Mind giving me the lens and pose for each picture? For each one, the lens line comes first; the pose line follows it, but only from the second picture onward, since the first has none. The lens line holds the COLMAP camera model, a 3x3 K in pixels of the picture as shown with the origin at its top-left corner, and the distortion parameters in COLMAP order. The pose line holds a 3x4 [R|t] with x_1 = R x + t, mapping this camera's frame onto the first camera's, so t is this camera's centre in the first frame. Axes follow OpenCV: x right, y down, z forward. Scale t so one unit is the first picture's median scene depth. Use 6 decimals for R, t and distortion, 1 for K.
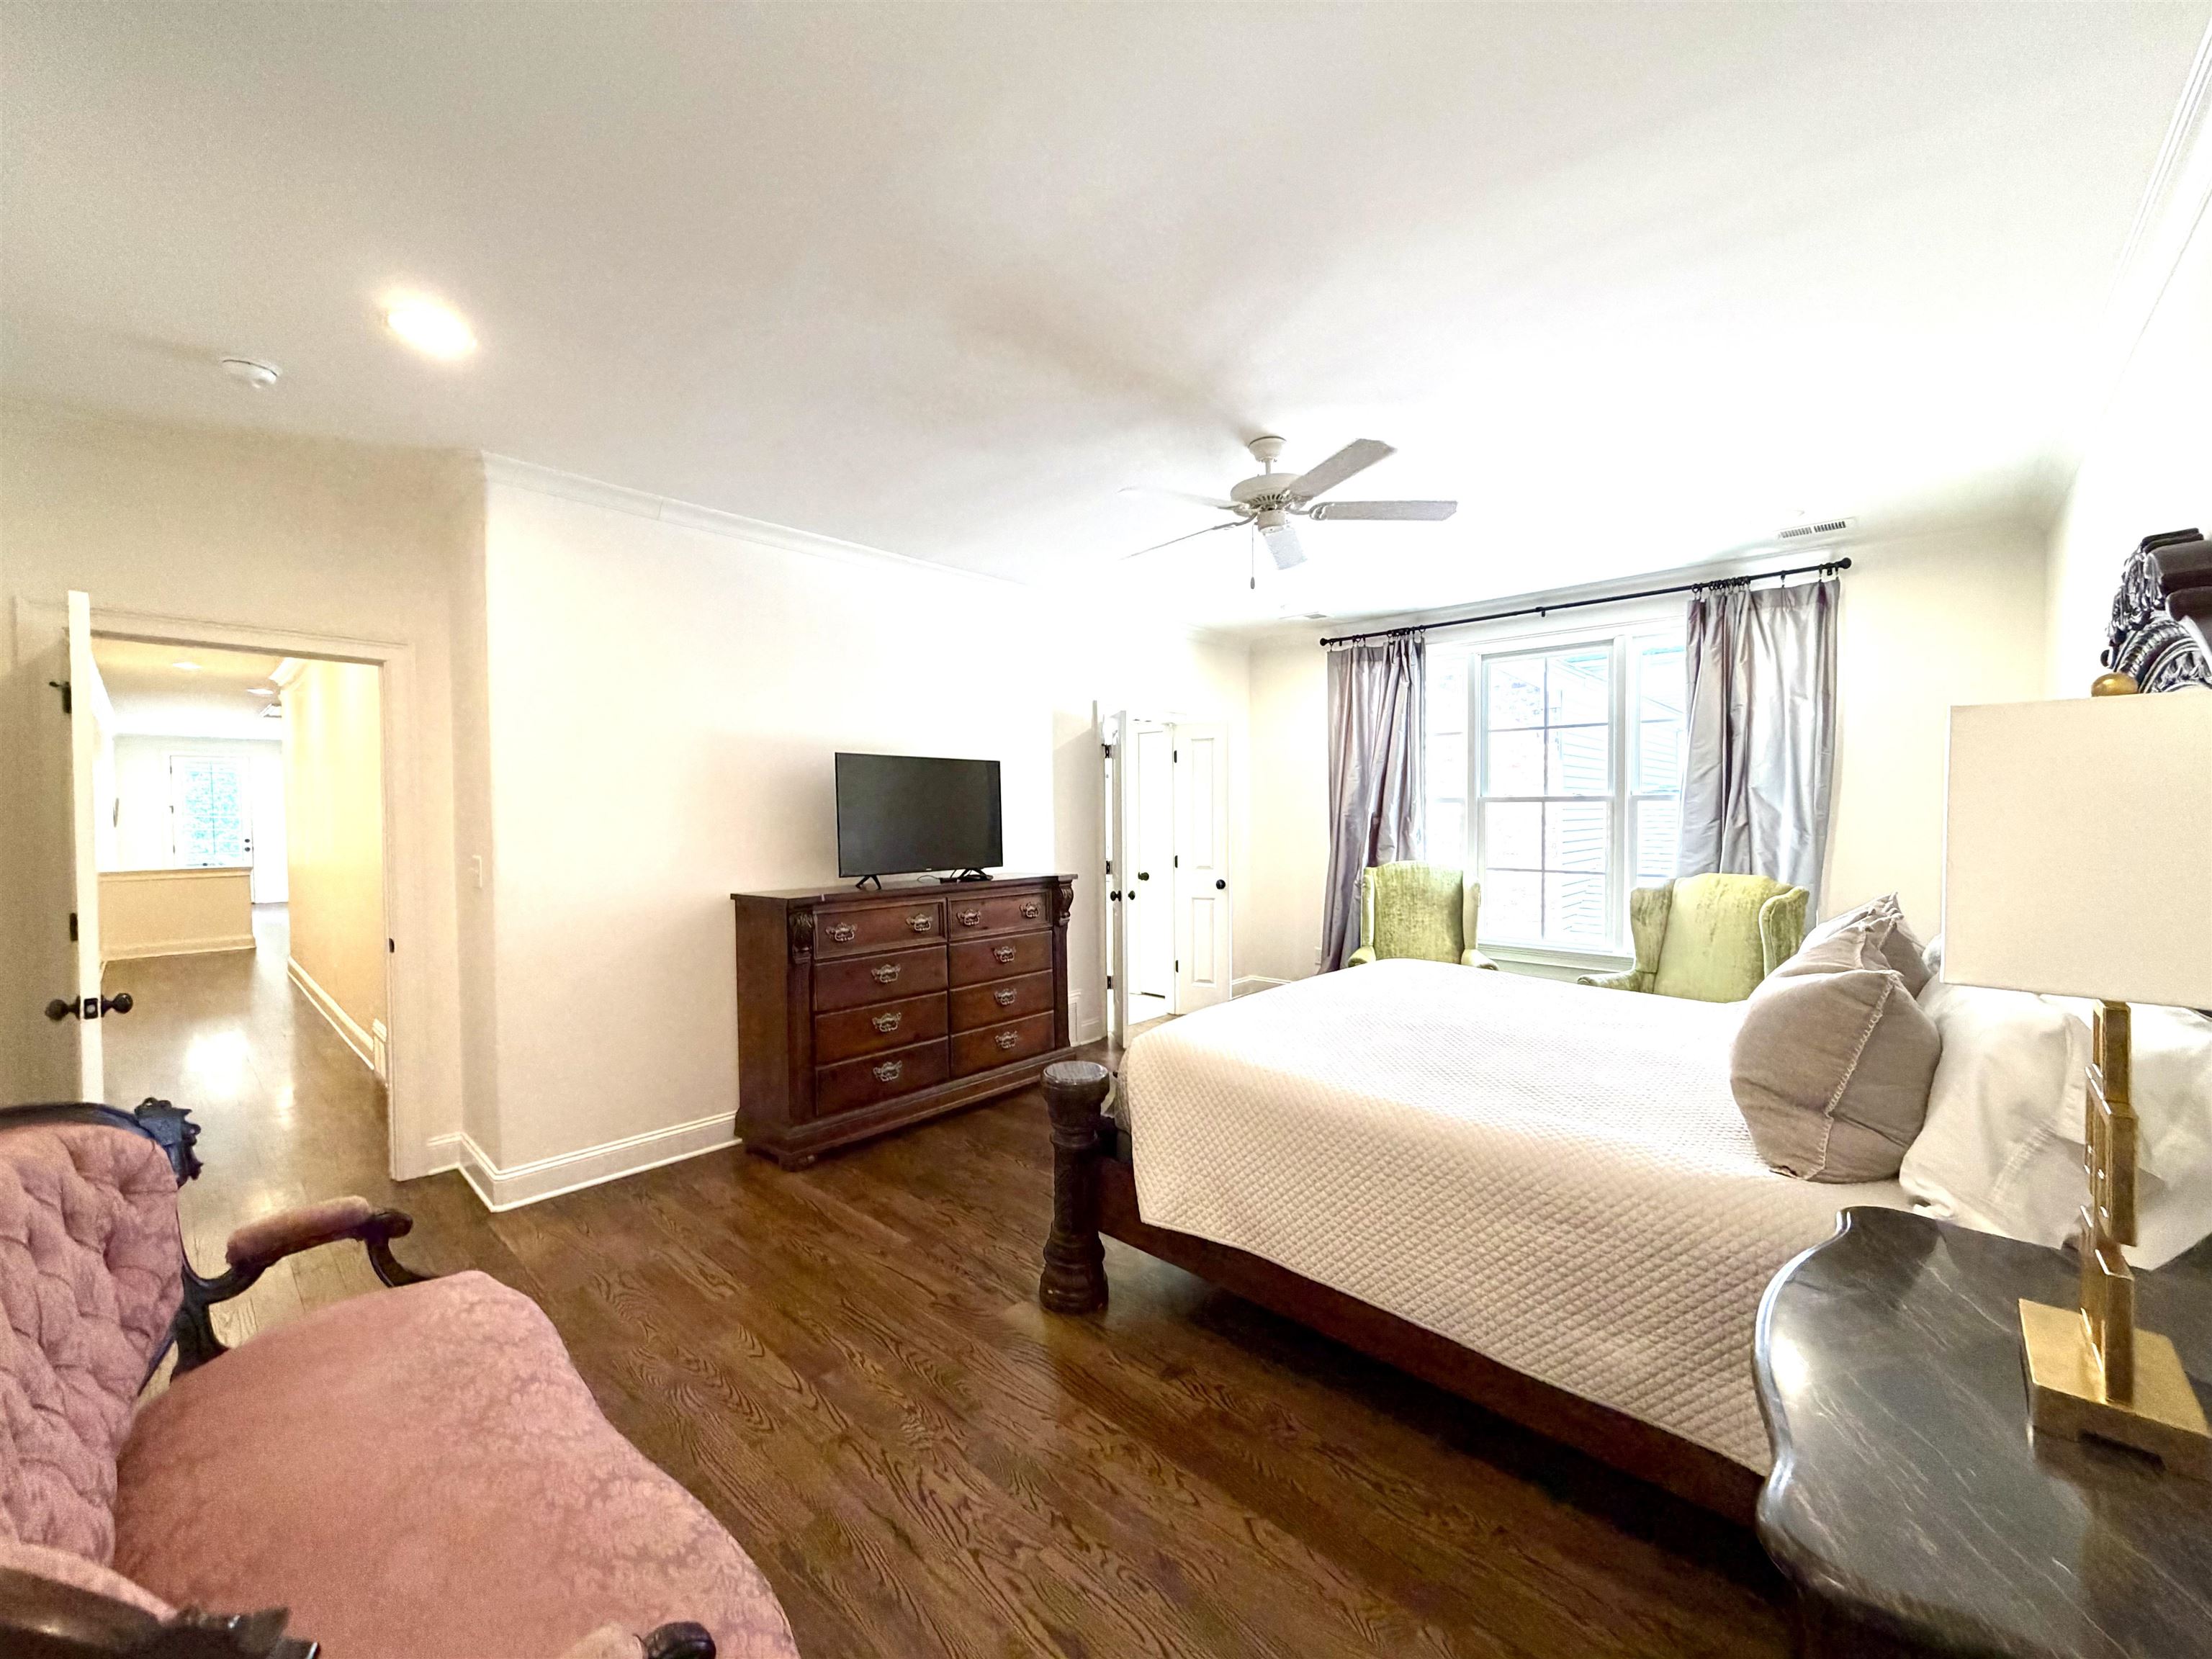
lens RADIAL K [[882.1, 0, 1099.0], [0, 882.1, 827.8], [0, 0, 1]] dist [0.000404, -0.000200]
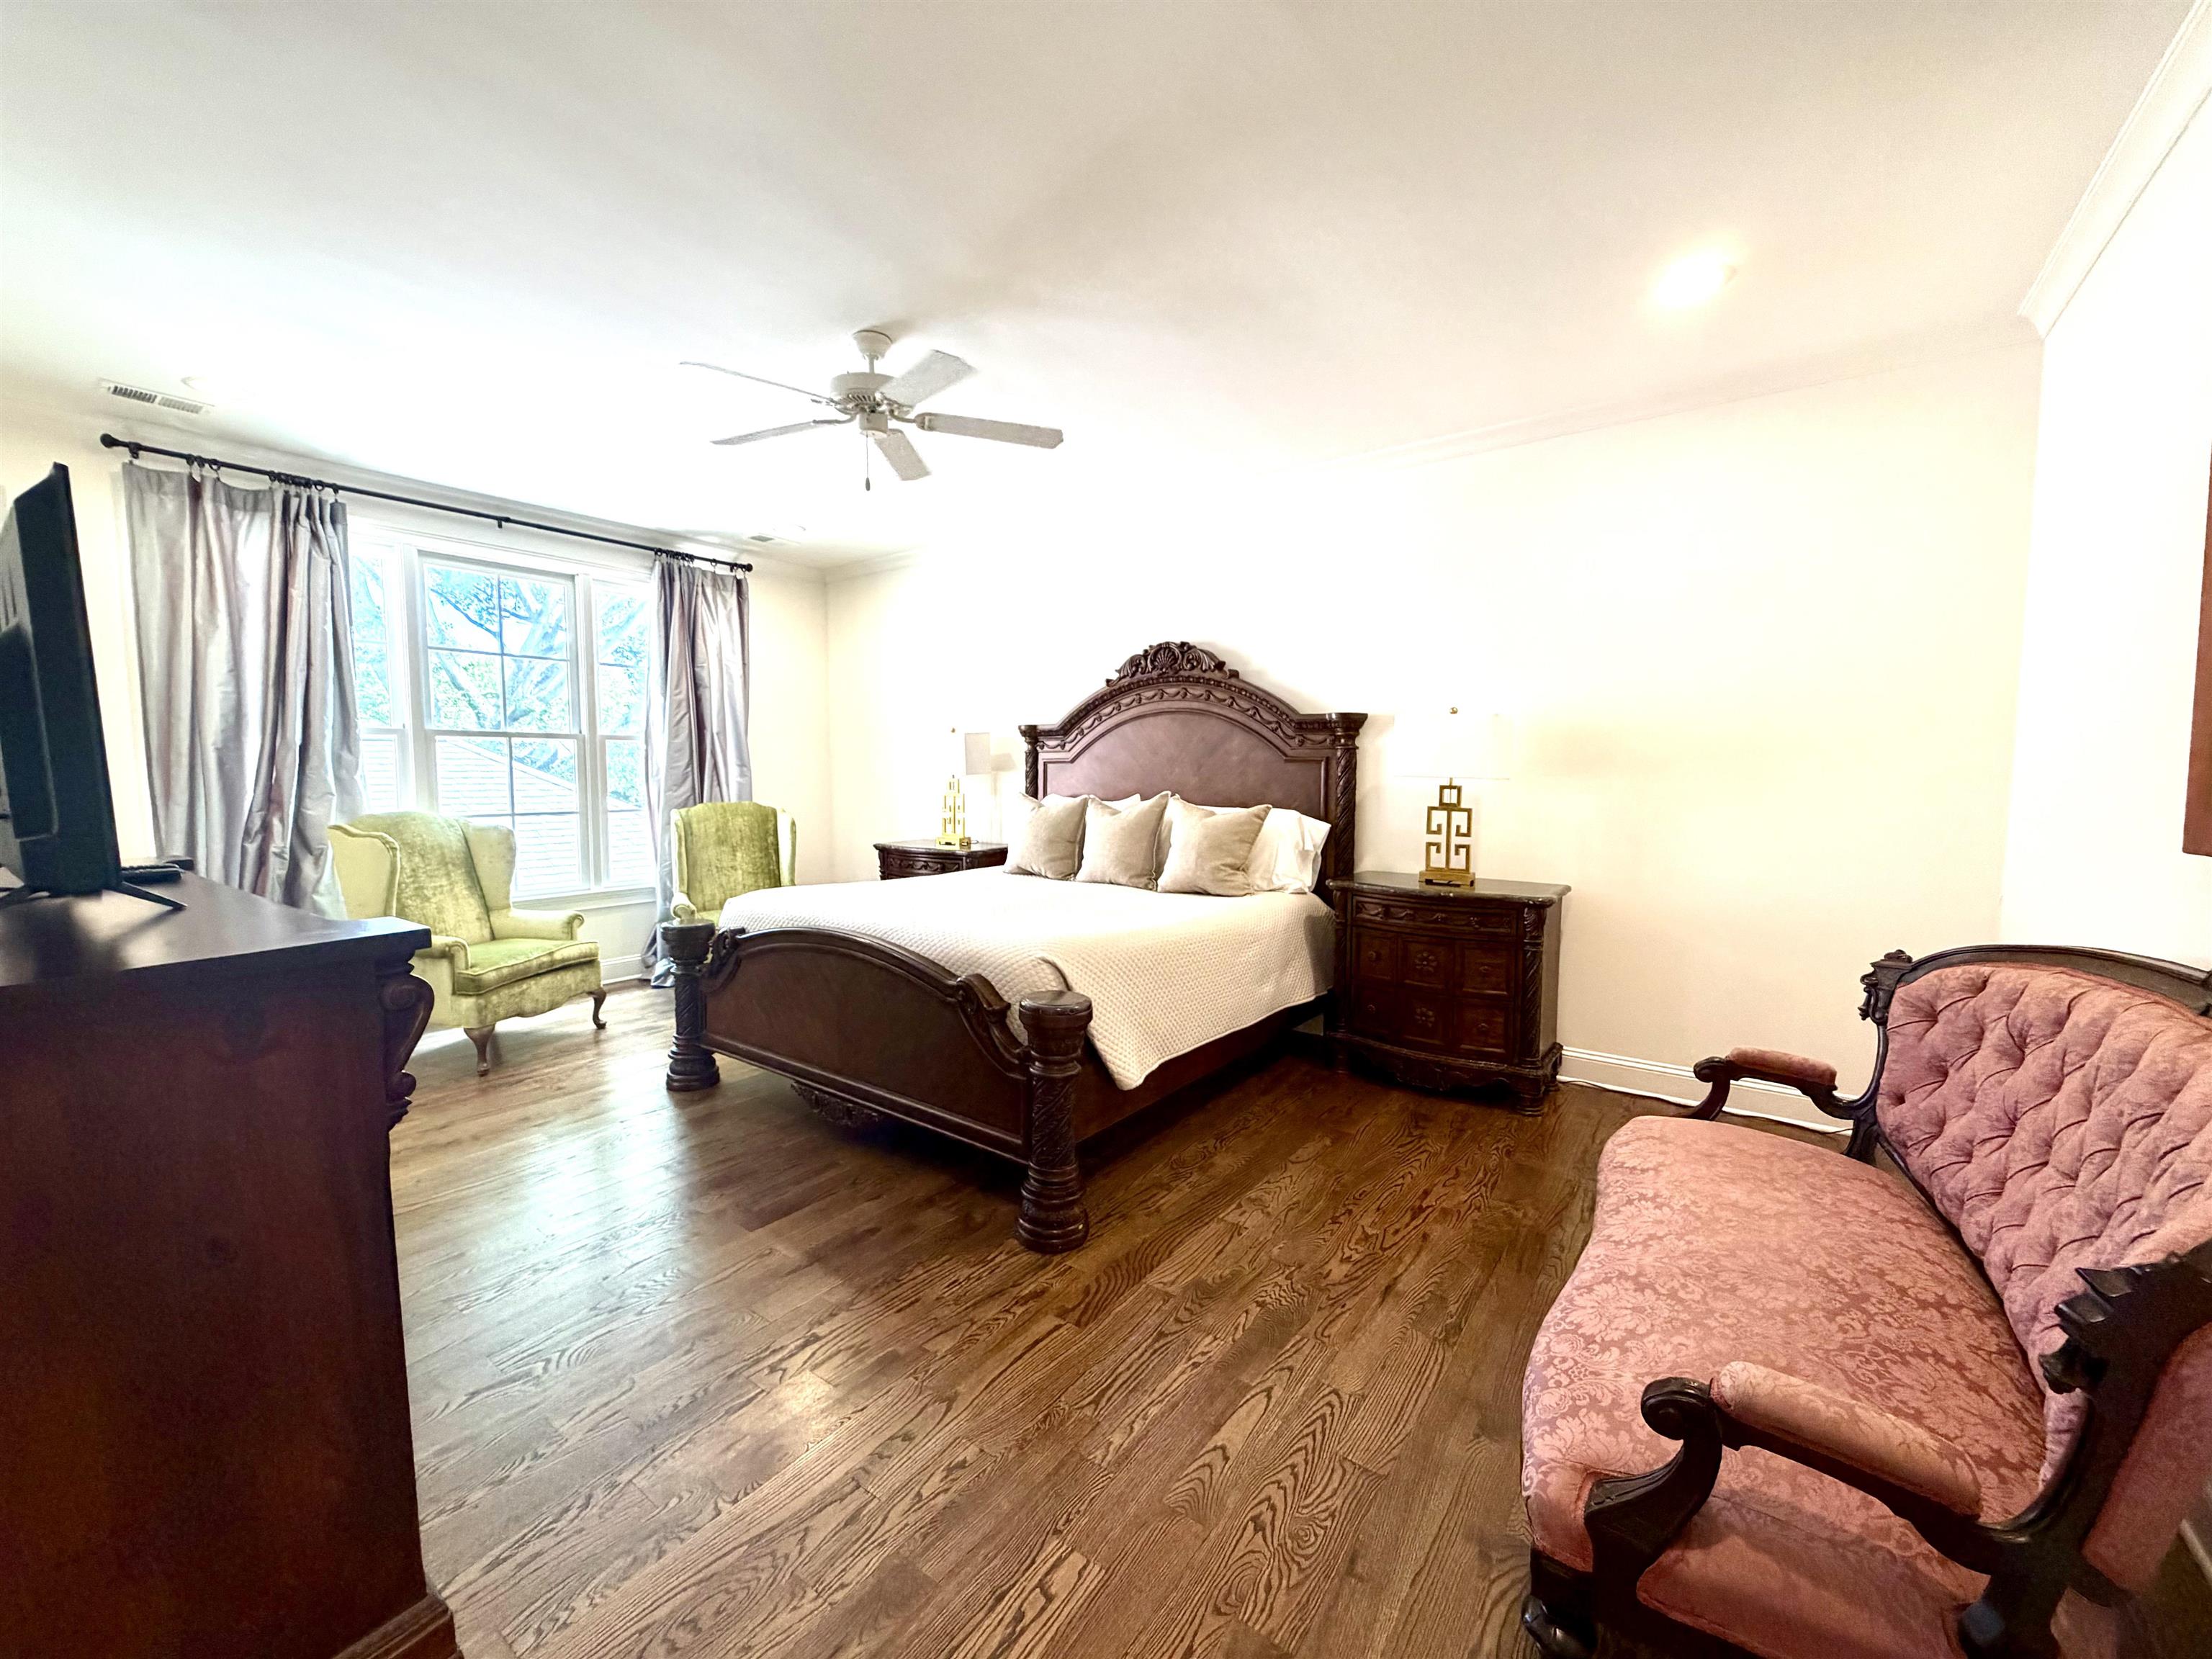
lens RADIAL K [[882.1, 0, 1098.4], [0, 882.1, 830.5], [0, 0, 1]] dist [0.000404, -0.000200]
pose [[-0.107140, -0.063619, 0.992206, -0.529373], [0.018595, 0.997648, 0.065976, 0.019496], [-0.994070, 0.025519, -0.105705, 0.579997]]
